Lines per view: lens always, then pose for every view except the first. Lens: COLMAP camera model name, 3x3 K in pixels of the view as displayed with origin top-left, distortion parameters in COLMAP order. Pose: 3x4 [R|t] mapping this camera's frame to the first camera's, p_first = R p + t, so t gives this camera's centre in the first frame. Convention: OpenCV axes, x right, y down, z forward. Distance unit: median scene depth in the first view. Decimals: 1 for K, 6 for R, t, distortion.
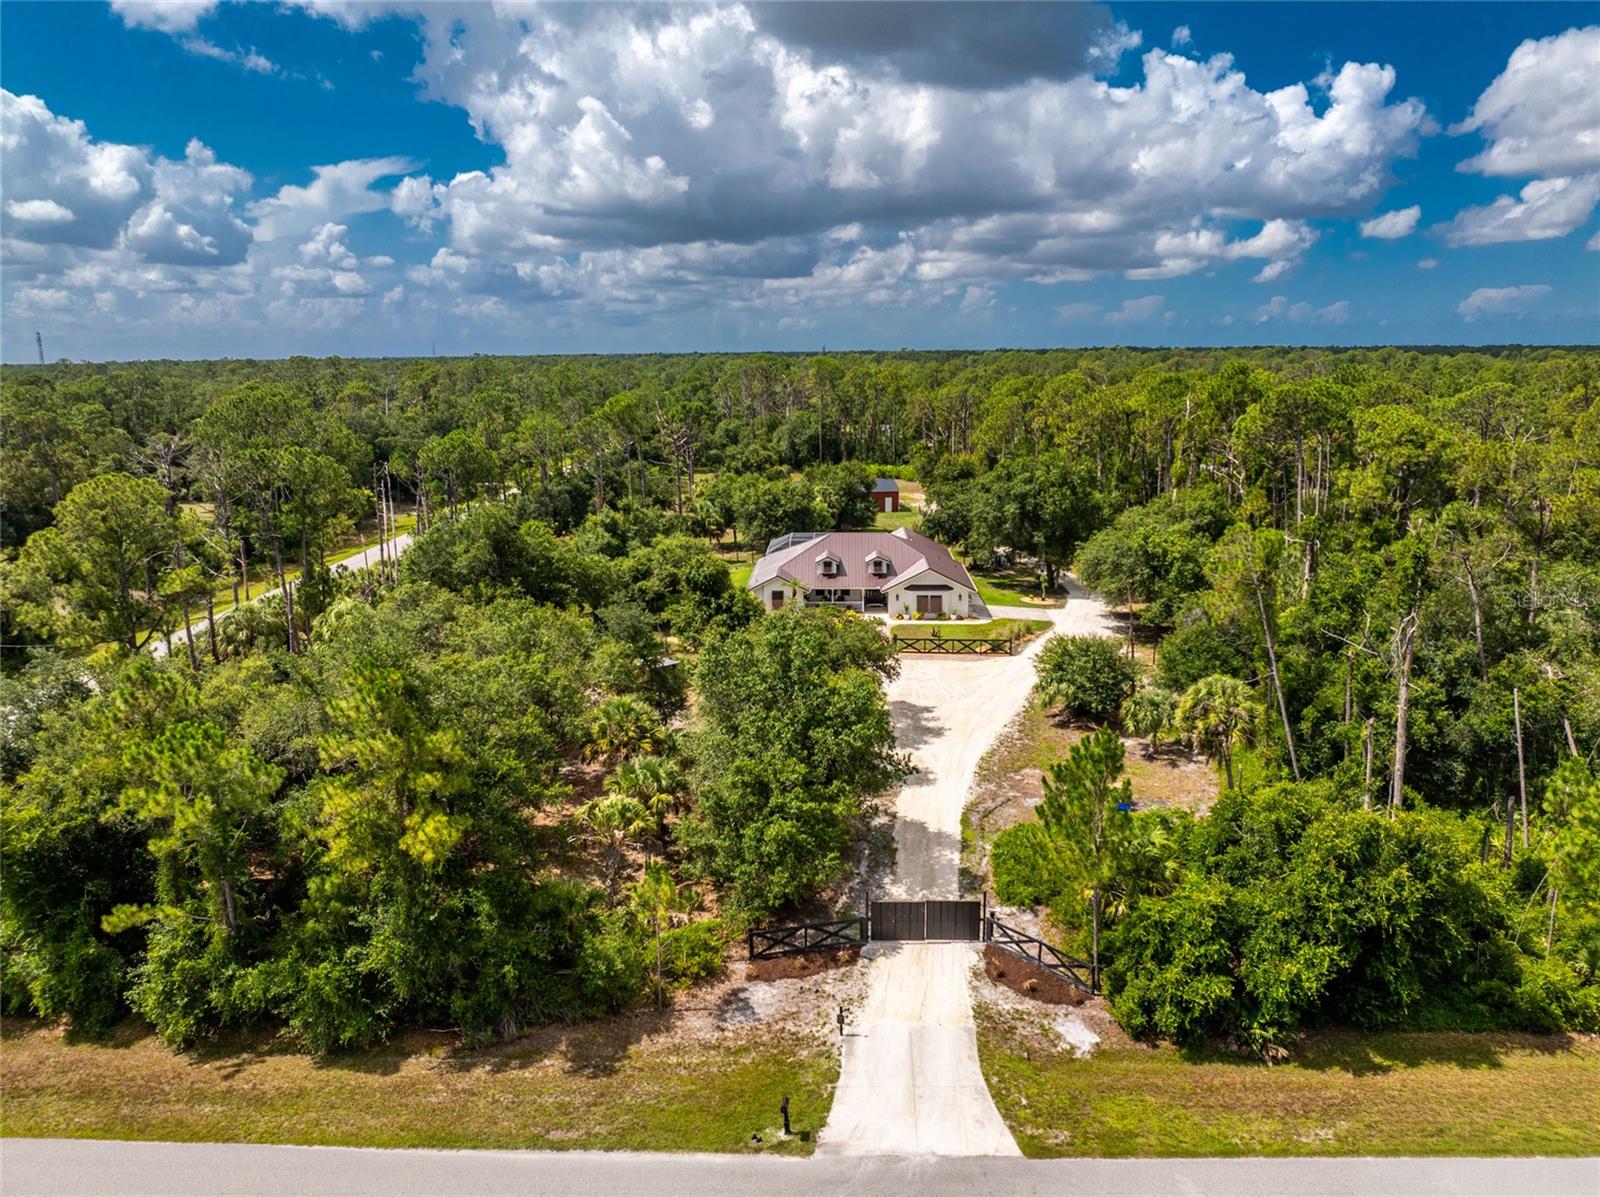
lens RADIAL K [[1130.5, 0, 796.6], [0, 1130.5, 563.9], [0, 0, 1]] dist [-0.034400, 0.001183]
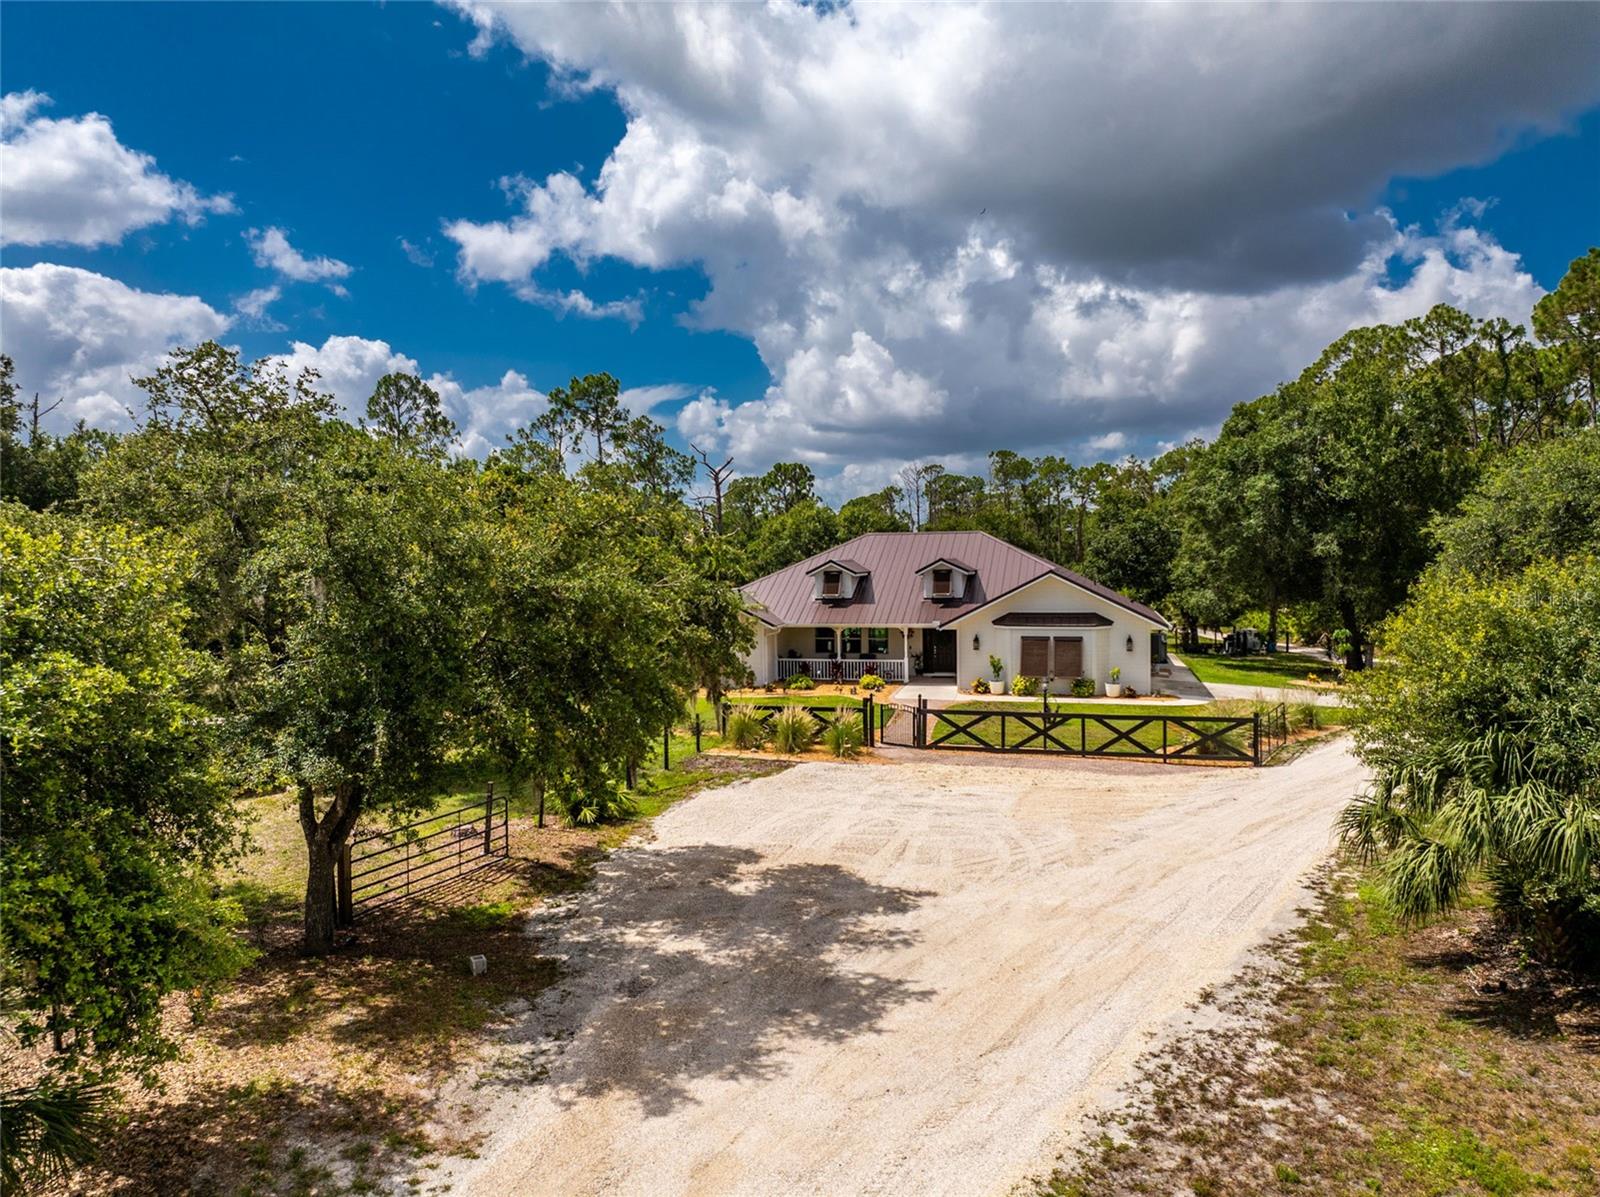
lens RADIAL K [[1130.5, 0, 796.6], [0, 1130.5, 563.9], [0, 0, 1]] dist [-0.034400, 0.001183]
pose [[0.975830, 0.000944, -0.218529, 0.251956], [-0.040035, 0.983838, -0.174525, 0.168157], [0.214832, 0.179056, 0.960097, 1.247178]]
